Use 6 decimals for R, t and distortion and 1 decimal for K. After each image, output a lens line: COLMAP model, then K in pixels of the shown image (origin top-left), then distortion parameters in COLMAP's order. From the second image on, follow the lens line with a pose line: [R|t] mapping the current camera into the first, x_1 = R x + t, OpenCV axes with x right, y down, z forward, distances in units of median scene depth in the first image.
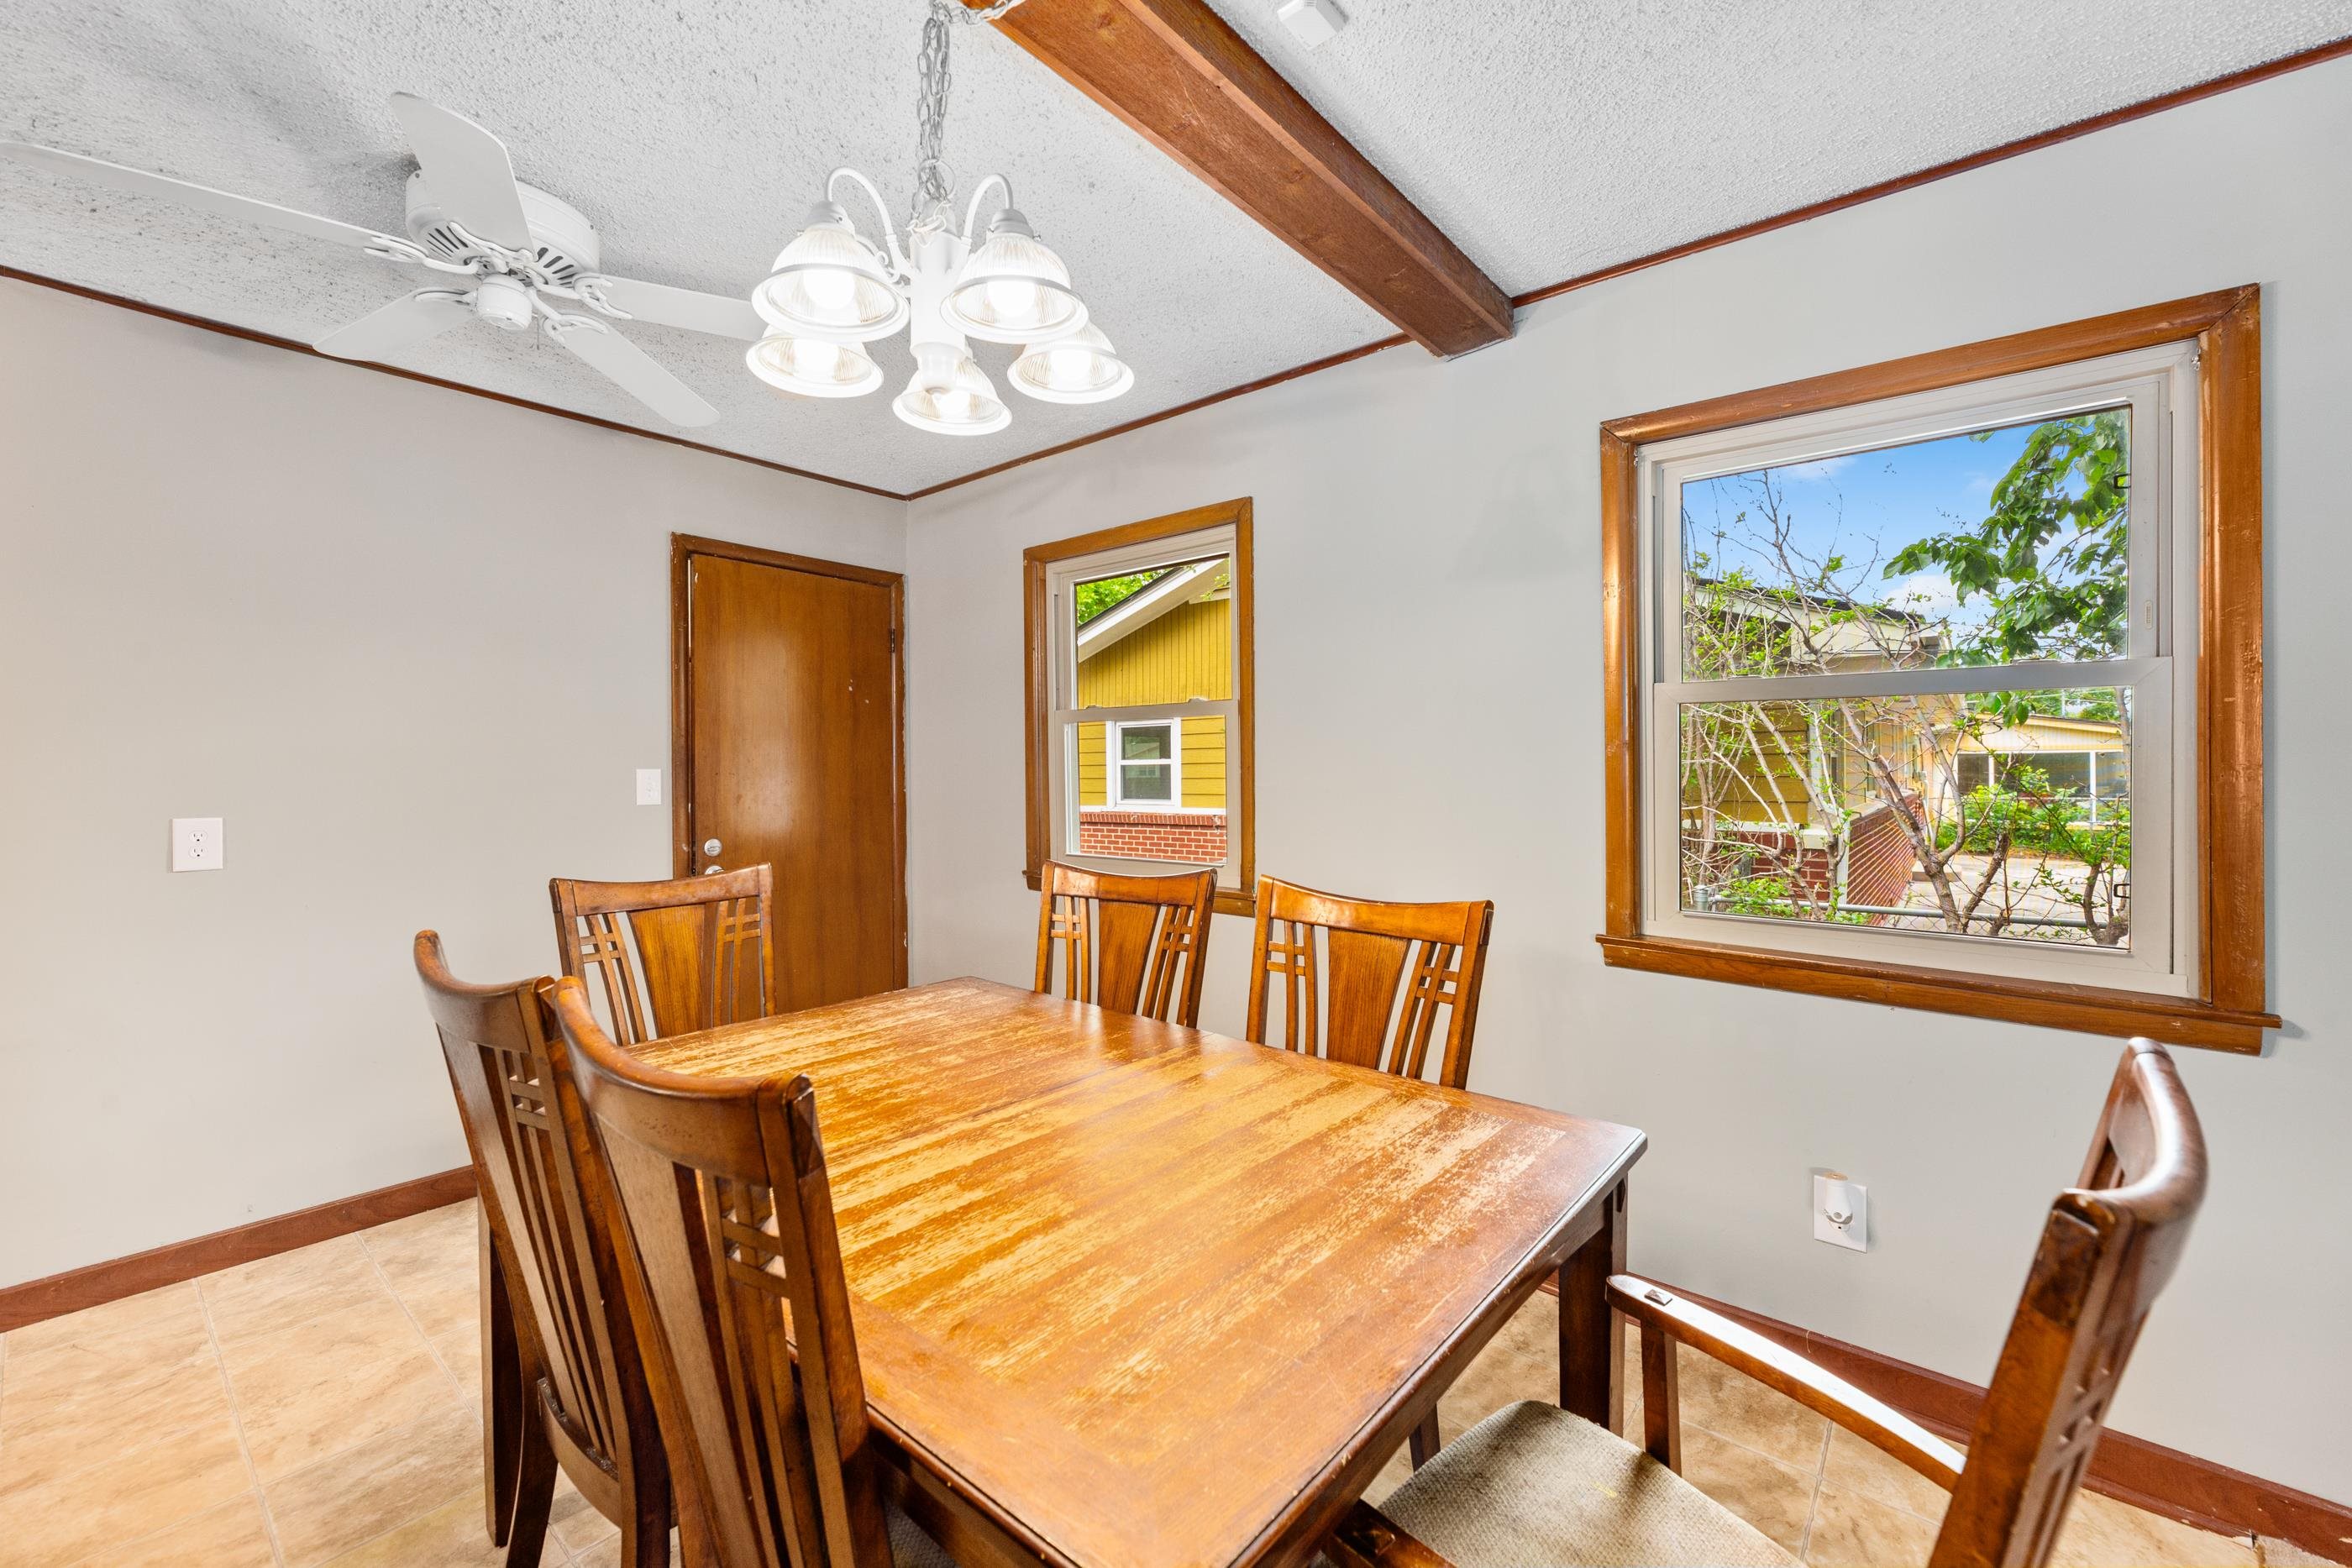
lens RADIAL K [[965.8, 0, 1160.8], [0, 965.8, 764.7], [0, 0, 1]] dist [-0.000081, -0.000067]
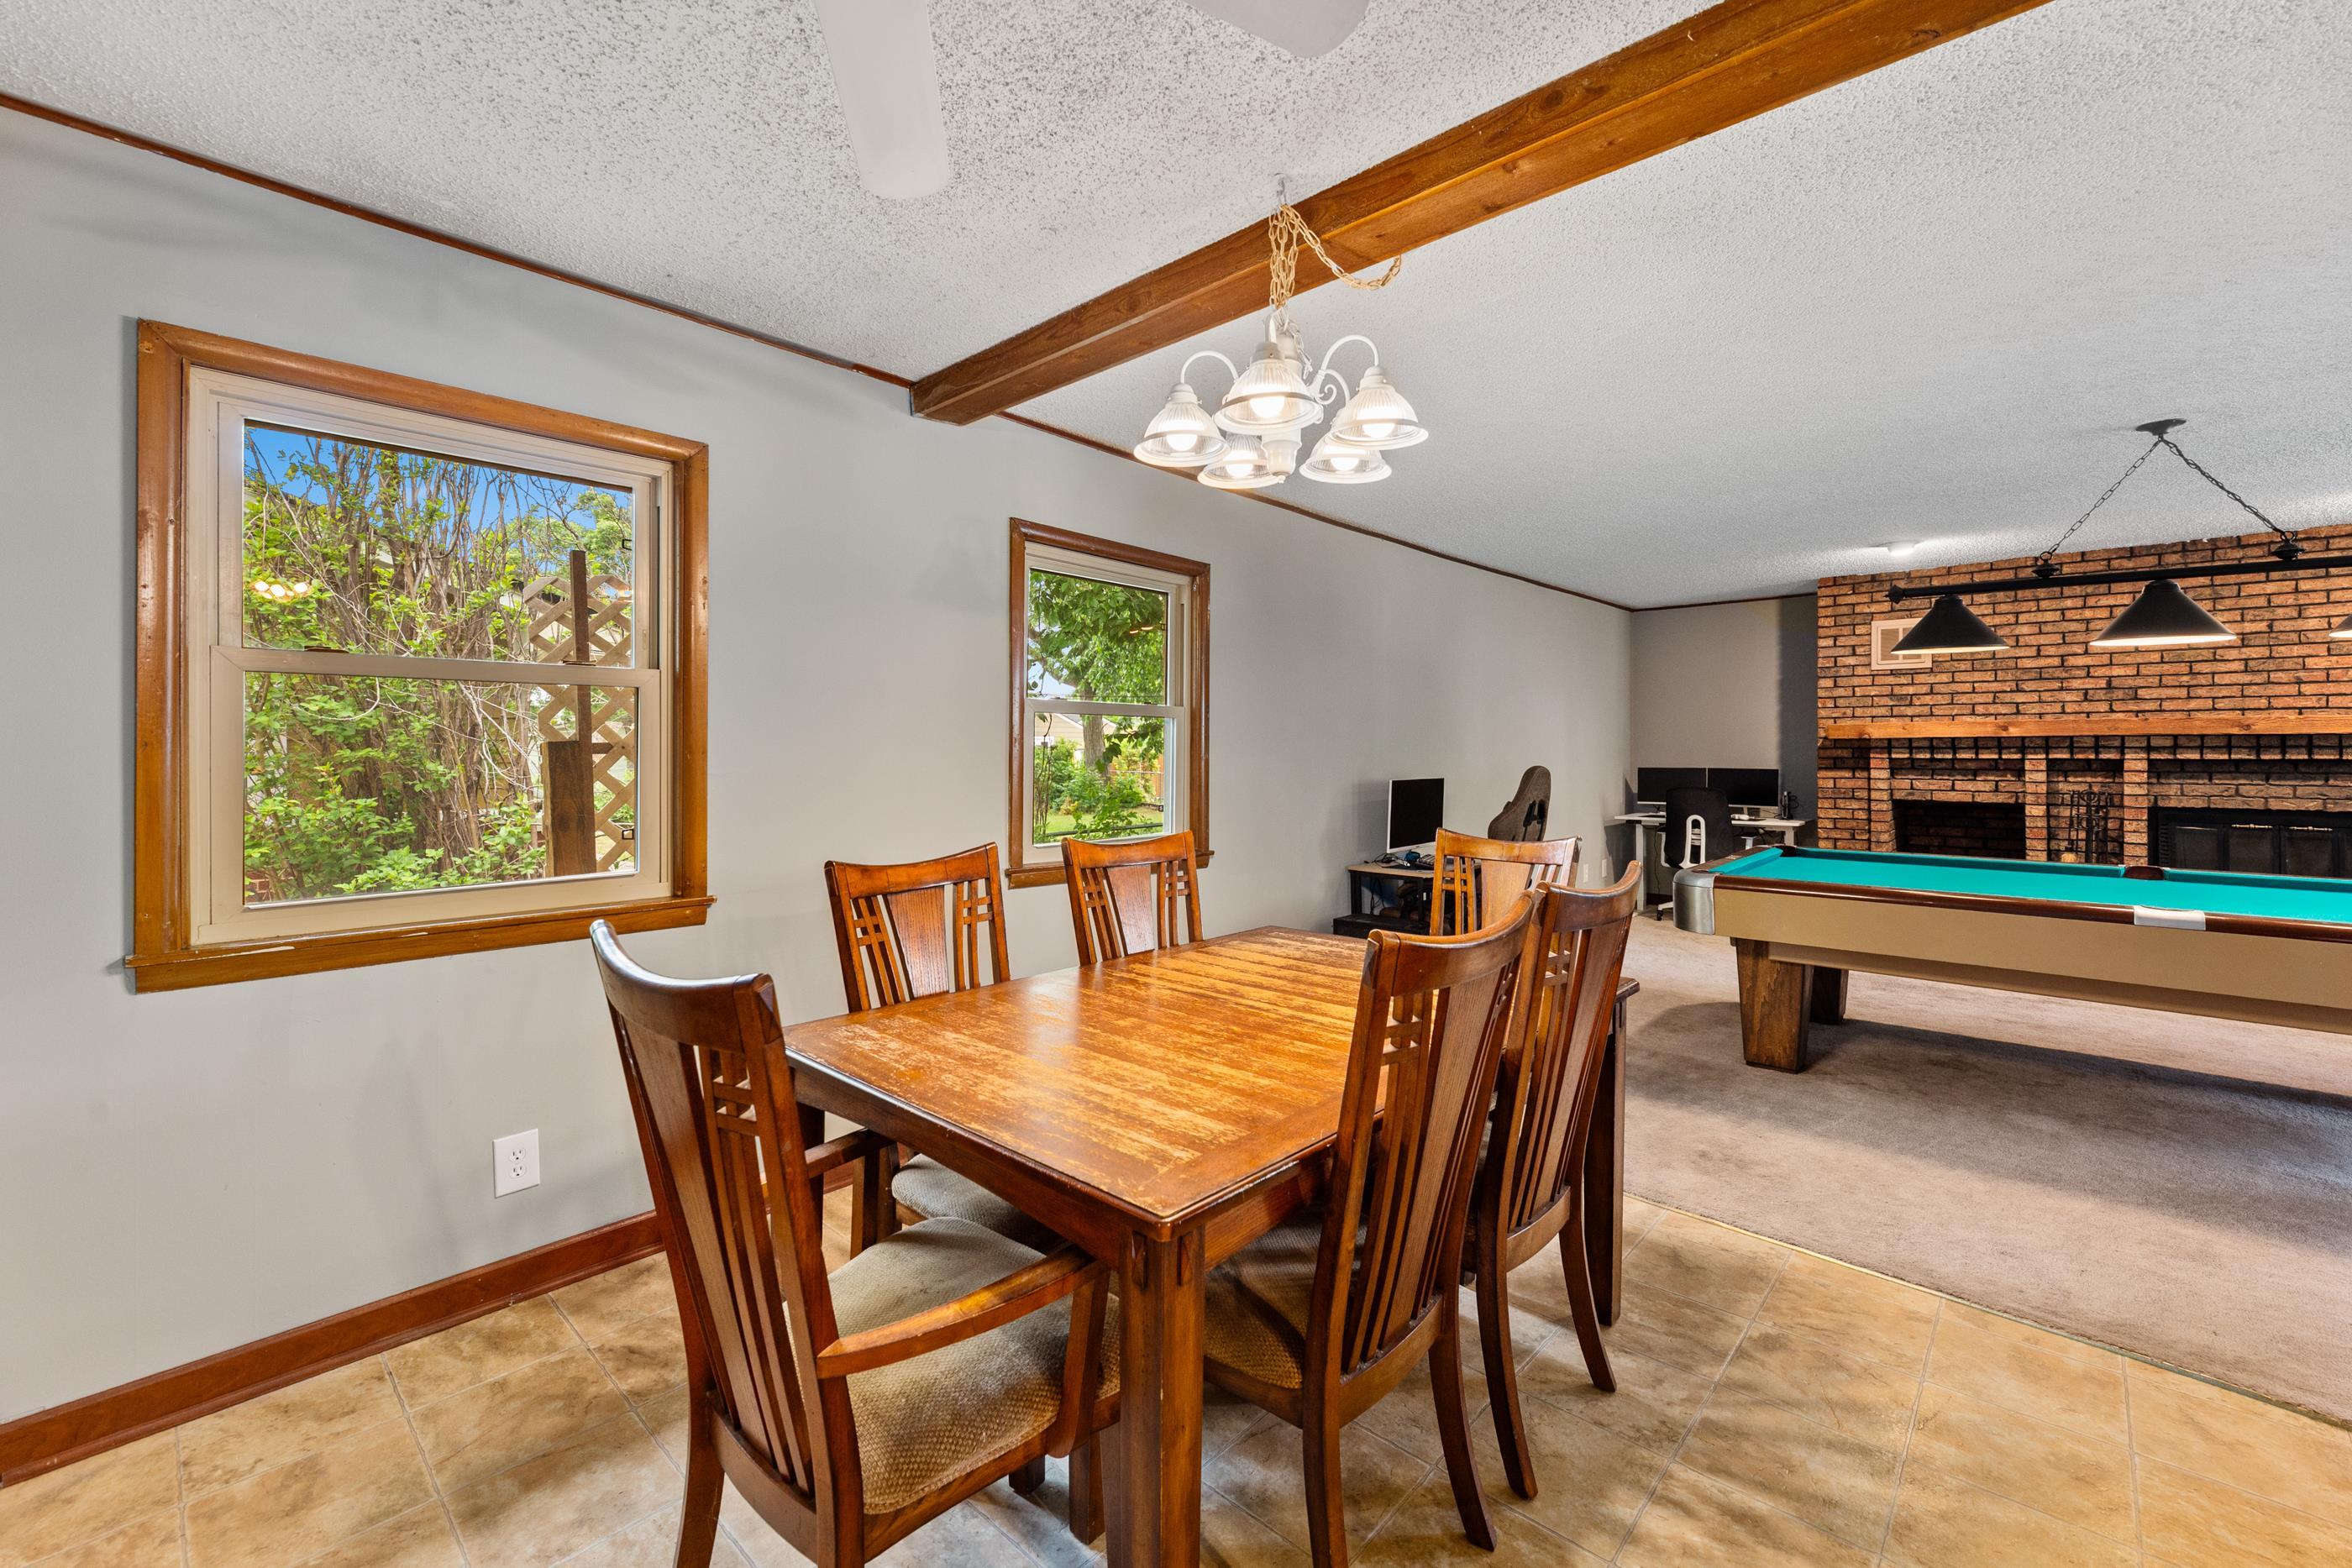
lens RADIAL K [[965.8, 0, 1186.1], [0, 965.8, 746.3], [0, 0, 1]] dist [-0.000081, -0.000067]
pose [[0.030478, 0.005423, 0.999521, -1.327865], [-0.006750, 0.999964, -0.005219, -0.000251], [-0.999513, -0.006588, 0.030513, 0.915724]]
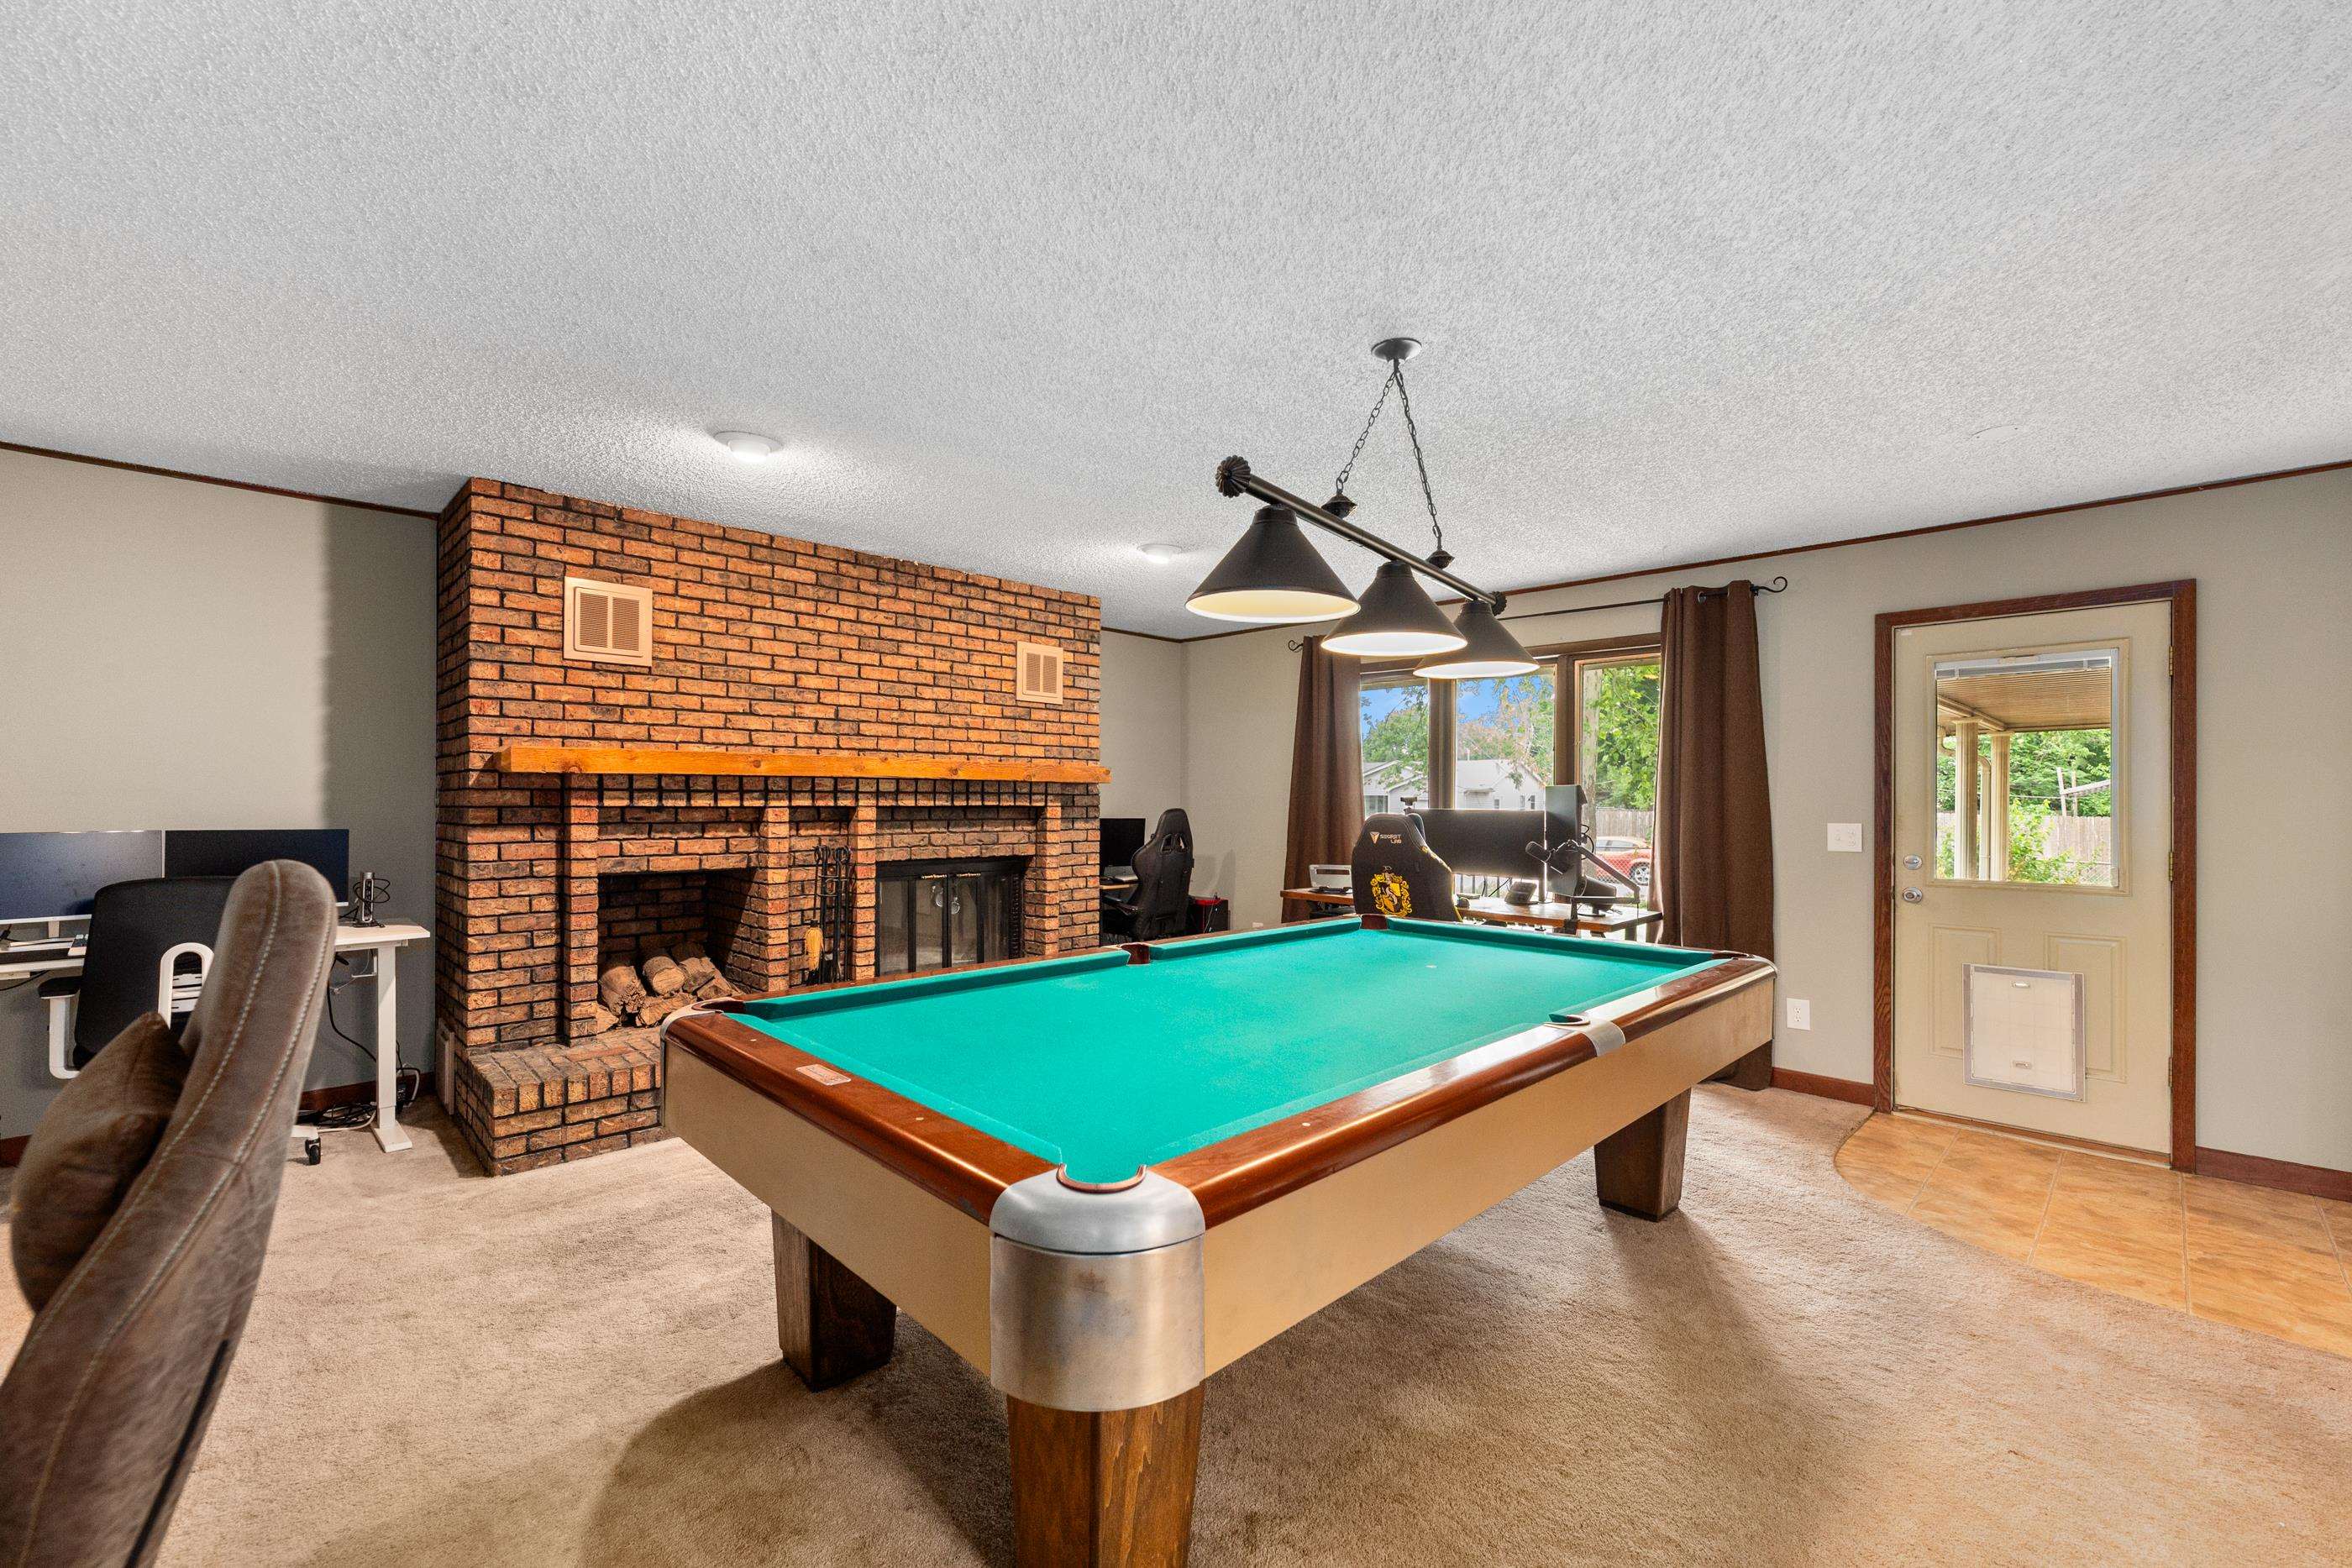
lens RADIAL K [[965.8, 0, 1139.6], [0, 965.8, 799.0], [0, 0, 1]] dist [-0.000081, -0.000067]
pose [[-0.995018, -0.002263, 0.099666, 0.929806], [-0.003262, 0.999946, -0.009859, 0.008118], [-0.099639, -0.010135, -0.994972, 0.455659]]
